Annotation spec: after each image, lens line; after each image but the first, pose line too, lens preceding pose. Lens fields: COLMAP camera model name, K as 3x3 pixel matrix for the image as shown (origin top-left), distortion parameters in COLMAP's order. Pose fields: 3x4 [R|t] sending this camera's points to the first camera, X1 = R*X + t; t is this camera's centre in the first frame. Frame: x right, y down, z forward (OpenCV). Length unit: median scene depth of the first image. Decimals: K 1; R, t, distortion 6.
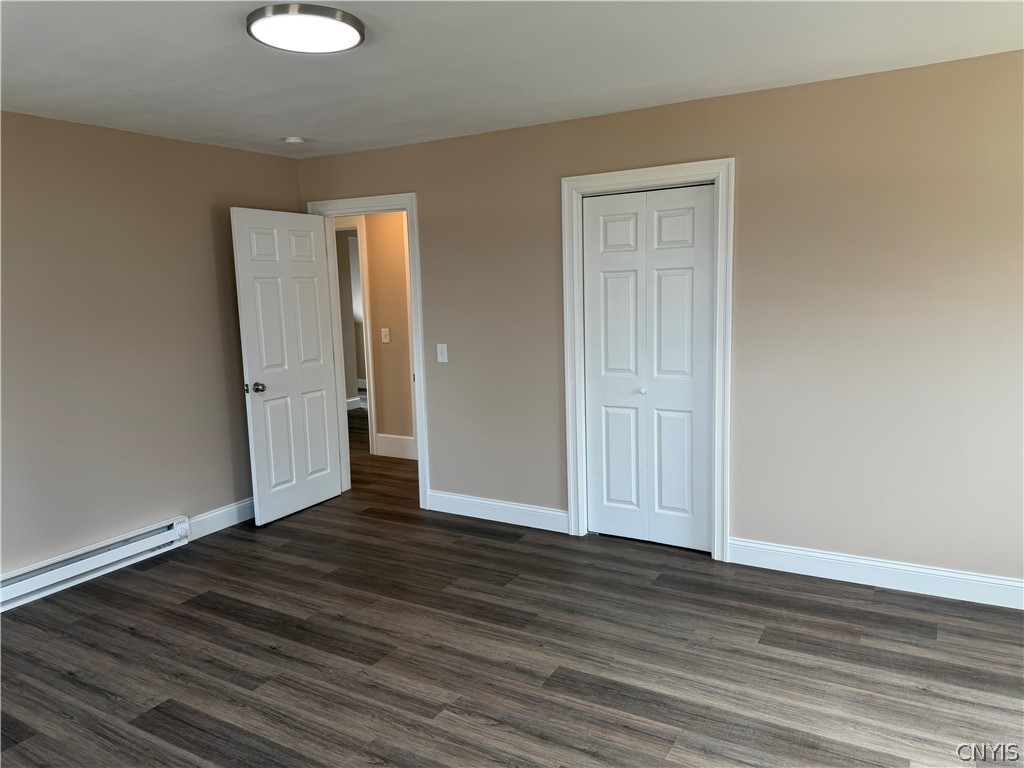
lens RADIAL K [[718.0, 0, 512.0], [0, 718.0, 384.0], [0, 0, 1]] dist [0.067317, -0.076231]
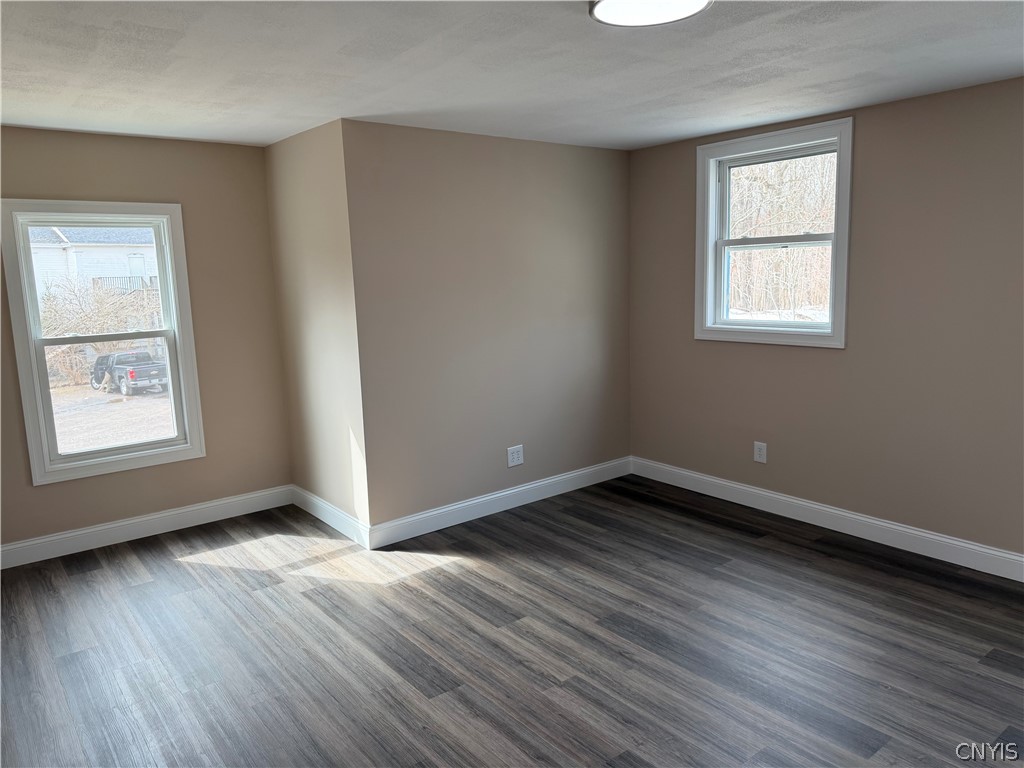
lens RADIAL K [[718.0, 0, 512.0], [0, 718.0, 384.0], [0, 0, 1]] dist [0.067317, -0.076231]
pose [[-0.927572, 0.008201, 0.373556, -0.404813], [0.115881, 0.956777, 0.266739, -0.248334], [-0.355222, 0.290708, -0.888429, 1.754900]]
